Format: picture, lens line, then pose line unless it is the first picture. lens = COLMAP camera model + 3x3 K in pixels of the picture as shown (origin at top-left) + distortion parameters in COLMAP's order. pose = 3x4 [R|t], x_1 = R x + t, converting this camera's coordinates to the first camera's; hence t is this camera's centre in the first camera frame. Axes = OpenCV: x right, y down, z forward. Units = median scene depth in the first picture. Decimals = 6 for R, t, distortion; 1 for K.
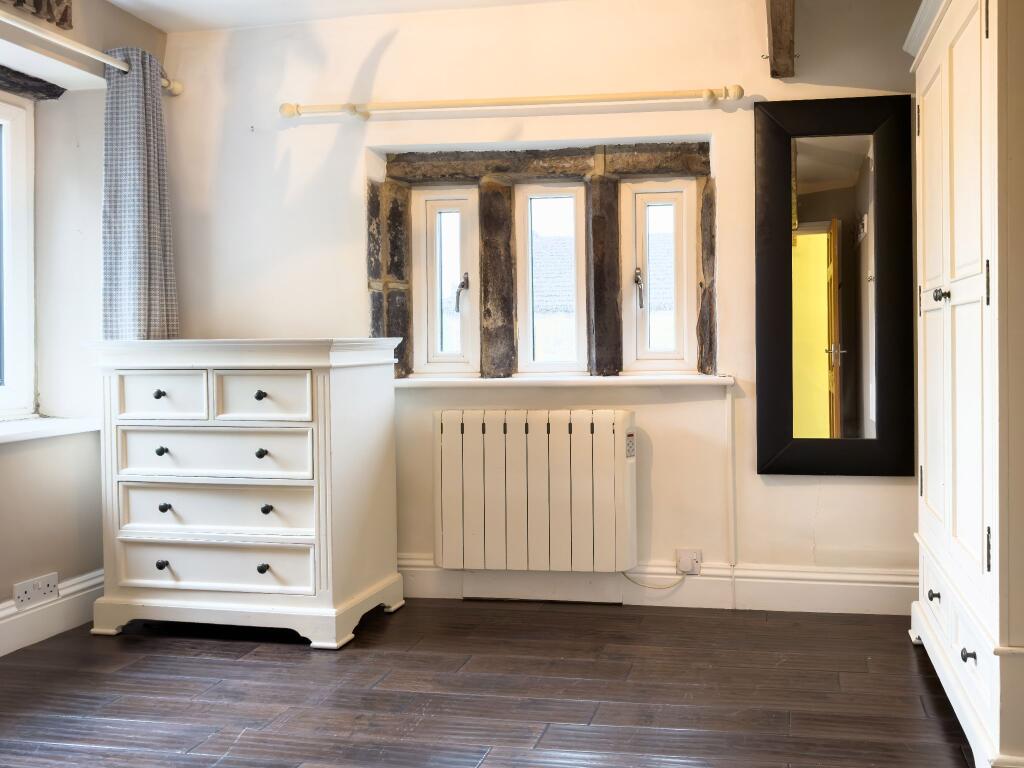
lens RADIAL K [[773.7, 0, 678.2], [0, 773.7, 346.0], [0, 0, 1]] dist [0.006103, -0.002214]
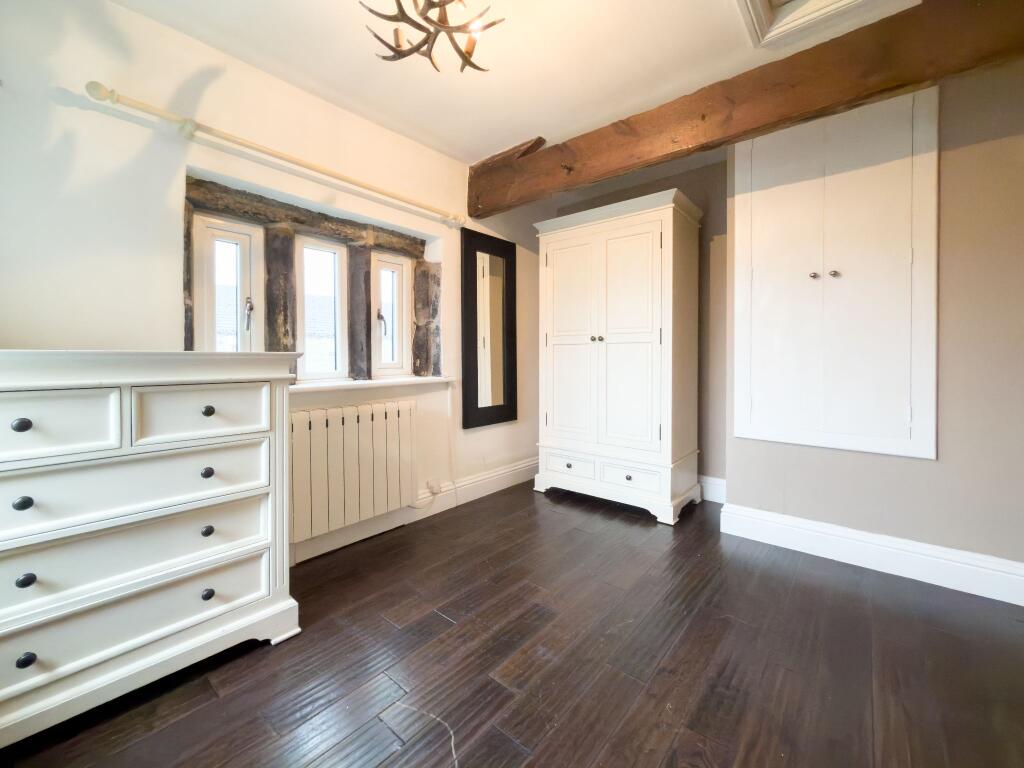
lens RADIAL K [[417.8, 0, 510.9], [0, 417.8, 357.4], [0, 0, 1]] dist [0.000412, 0.000137]
pose [[0.546514, 0.005057, 0.837435, -0.614780], [0.001545, 0.999974, -0.007047, 0.001904], [-0.837449, 0.005145, 0.546491, 0.332829]]
